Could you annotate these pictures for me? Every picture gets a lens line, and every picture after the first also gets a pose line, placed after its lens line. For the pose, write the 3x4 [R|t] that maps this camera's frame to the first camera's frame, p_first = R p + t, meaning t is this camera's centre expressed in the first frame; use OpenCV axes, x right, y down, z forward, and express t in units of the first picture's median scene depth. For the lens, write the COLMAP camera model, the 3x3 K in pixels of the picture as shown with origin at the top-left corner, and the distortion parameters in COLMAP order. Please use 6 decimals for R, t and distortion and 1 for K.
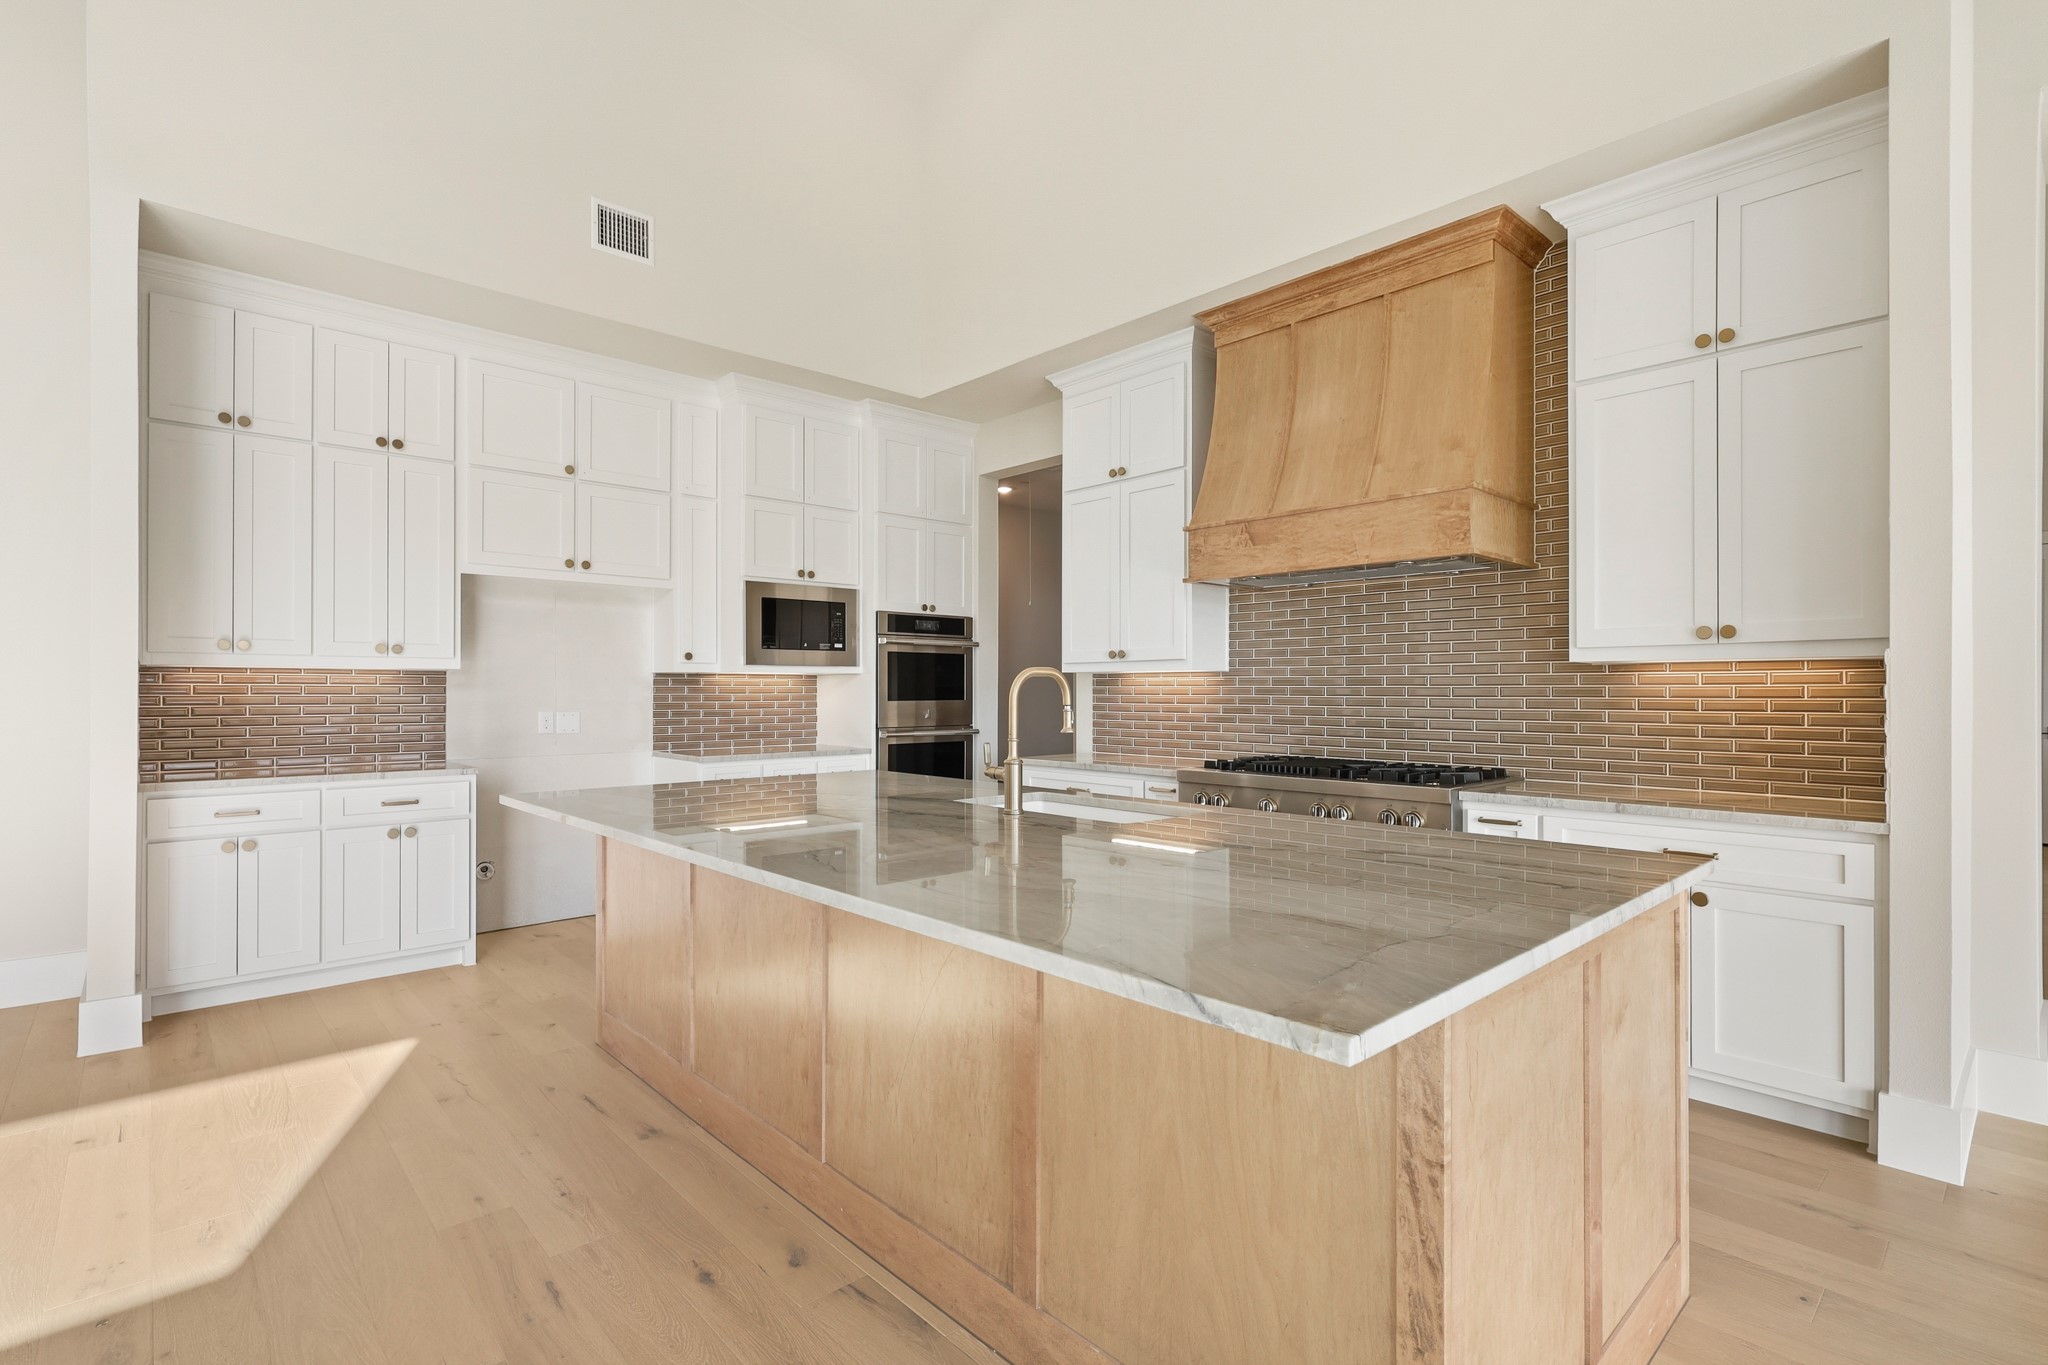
lens RADIAL K [[951.7, 0, 1027.2], [0, 951.7, 687.8], [0, 0, 1]] dist [-0.004076, 0.001304]
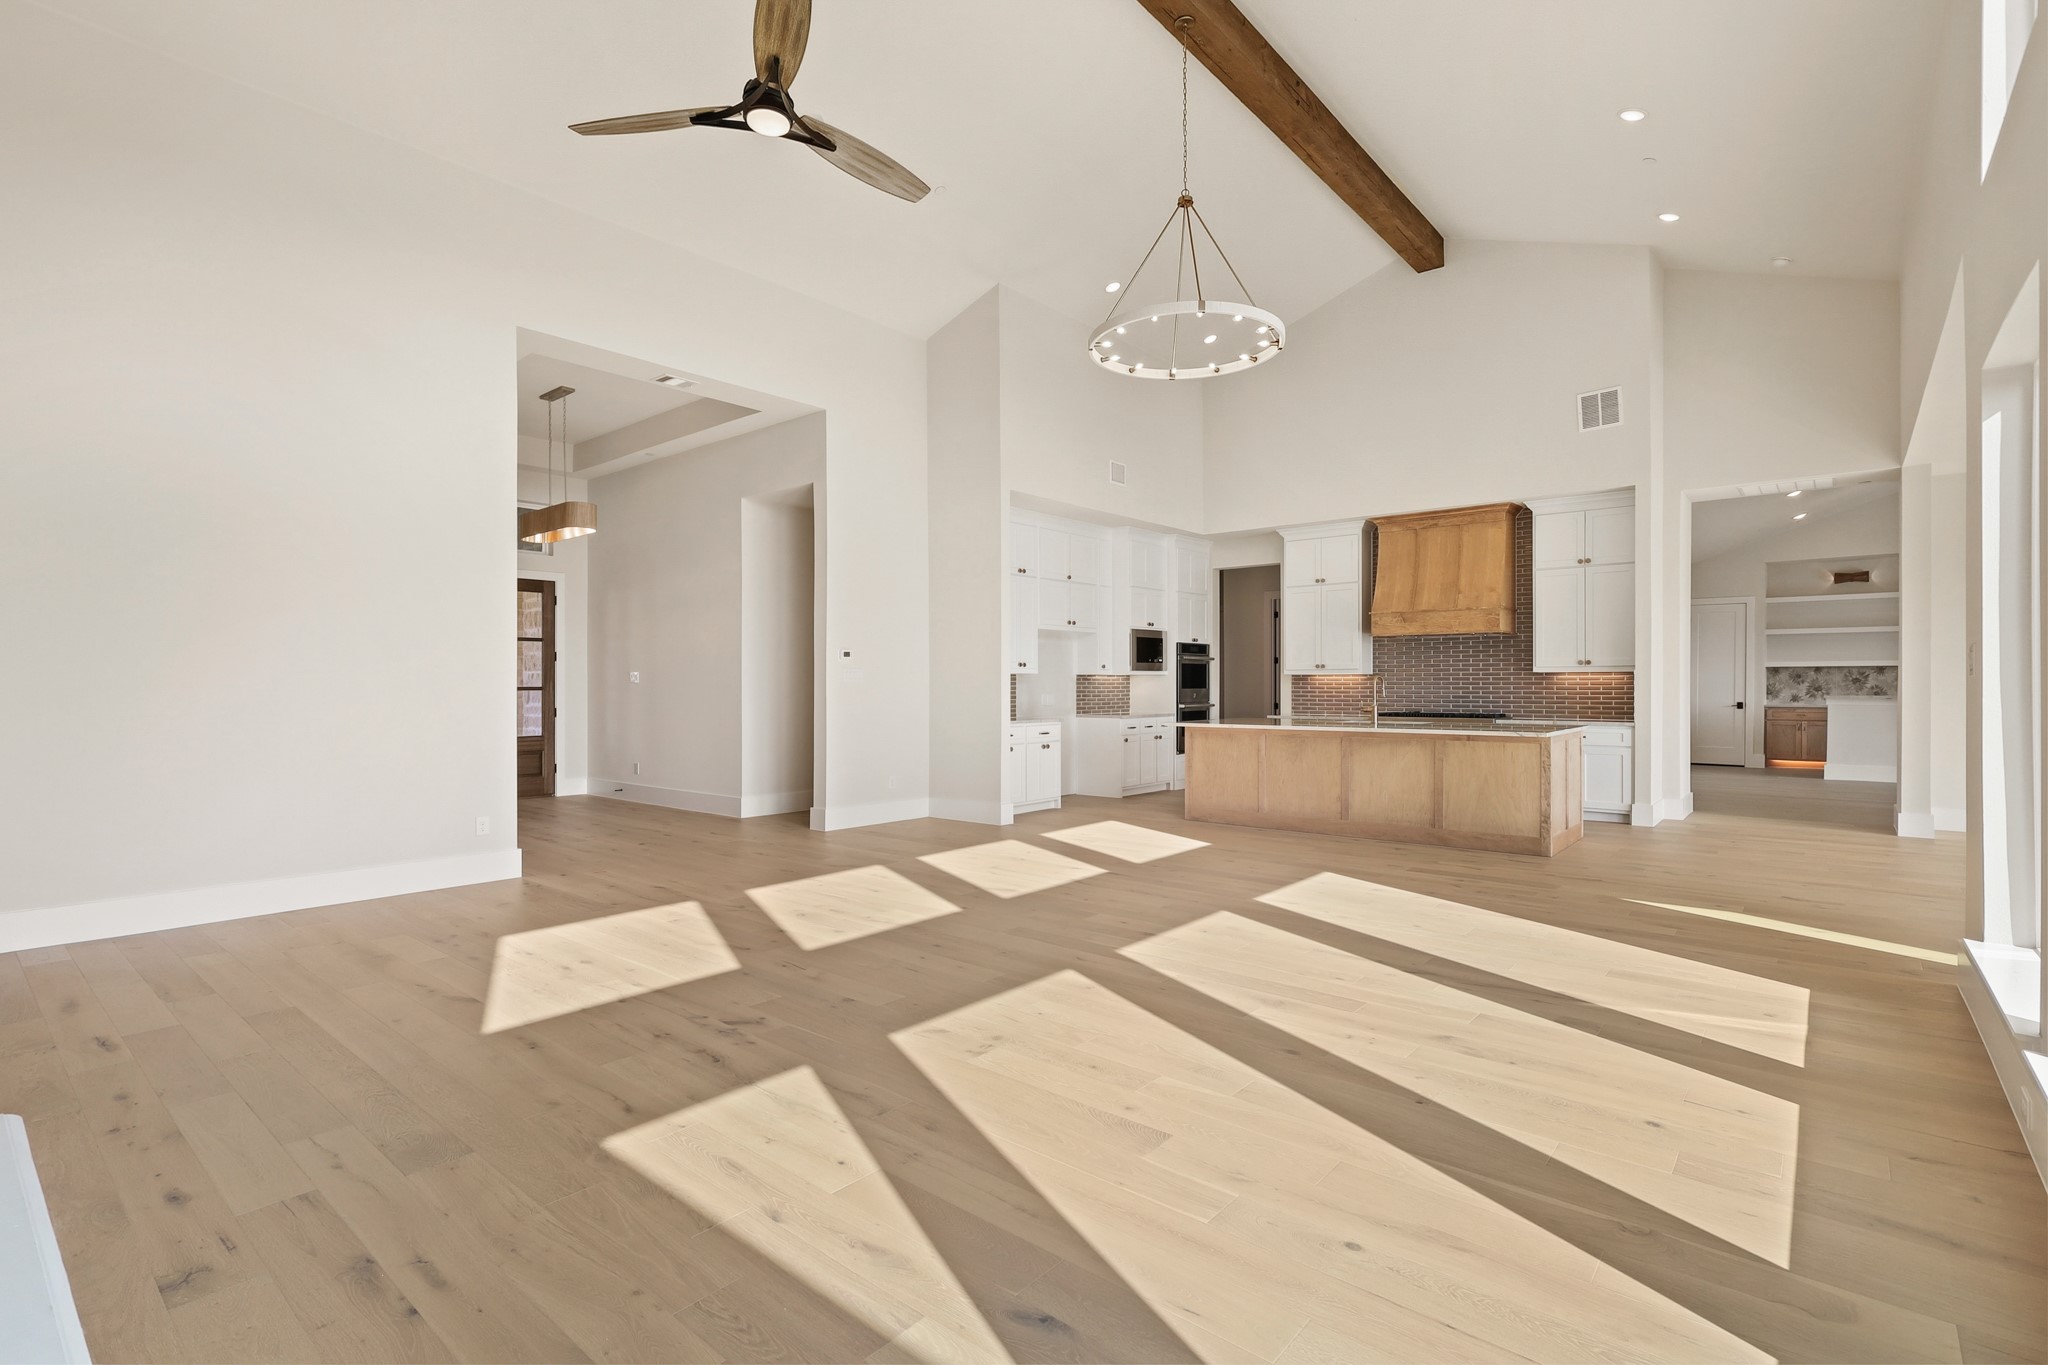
lens RADIAL K [[951.7, 0, 1029.0], [0, 951.7, 684.2], [0, 0, 1]] dist [-0.004076, 0.001304]
pose [[0.992888, -0.002540, 0.119027, -0.882967], [0.002198, 0.999993, 0.003007, -0.002868], [-0.119034, -0.002724, 0.992886, -1.136911]]
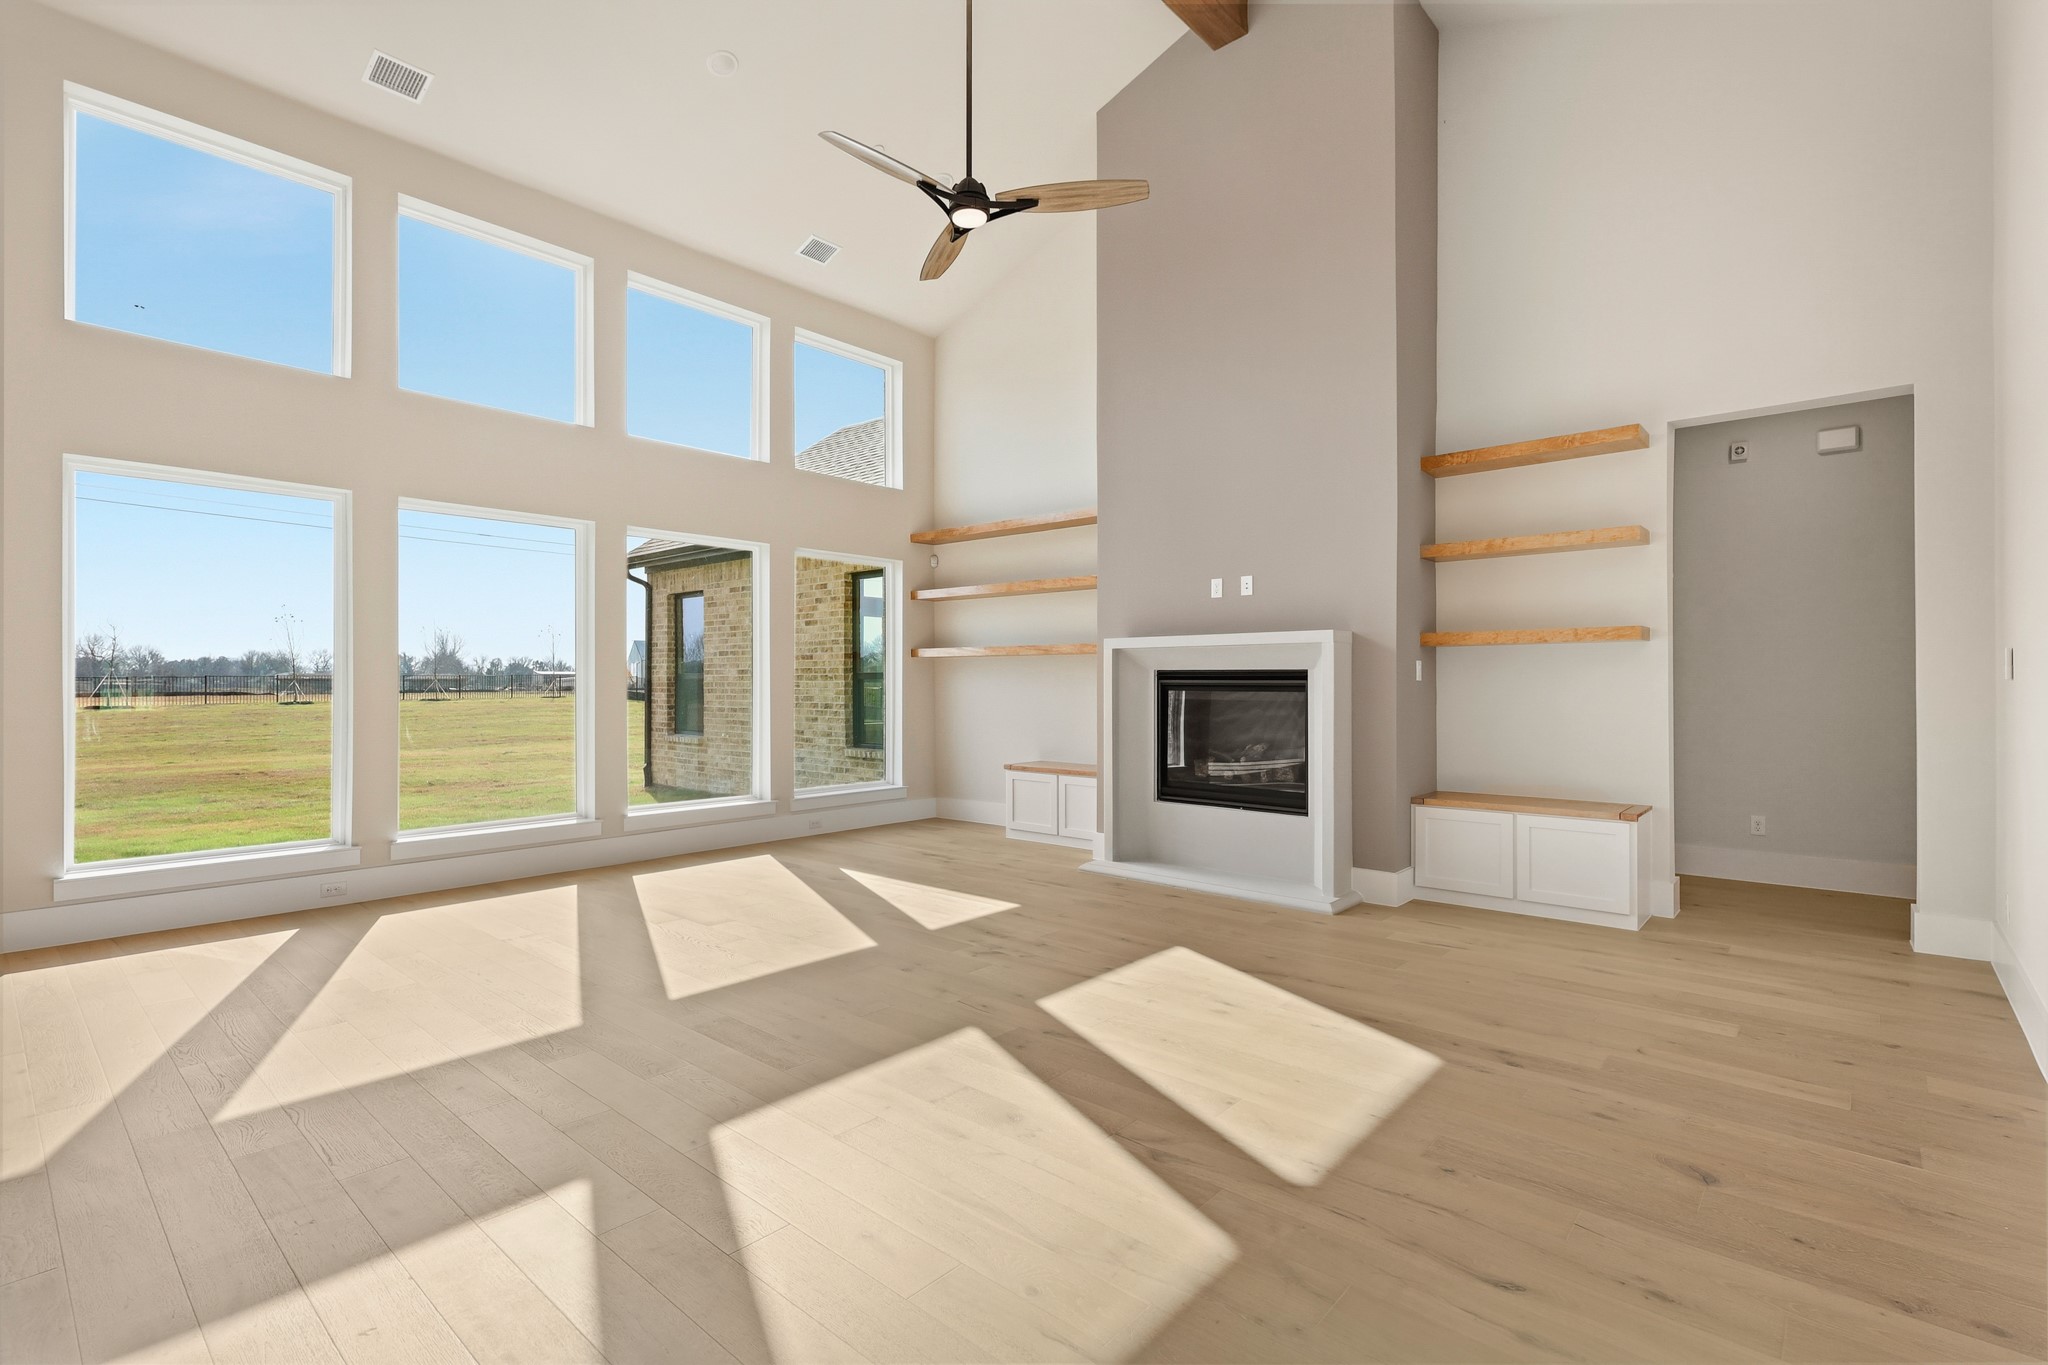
lens RADIAL K [[951.7, 0, 1026.3], [0, 951.7, 676.7], [0, 0, 1]] dist [-0.004076, 0.001304]
pose [[-0.995029, 0.000748, -0.099582, -0.964495], [0.001625, 0.999961, -0.008730, -0.000622], [0.099571, -0.008848, -0.994991, 0.629524]]
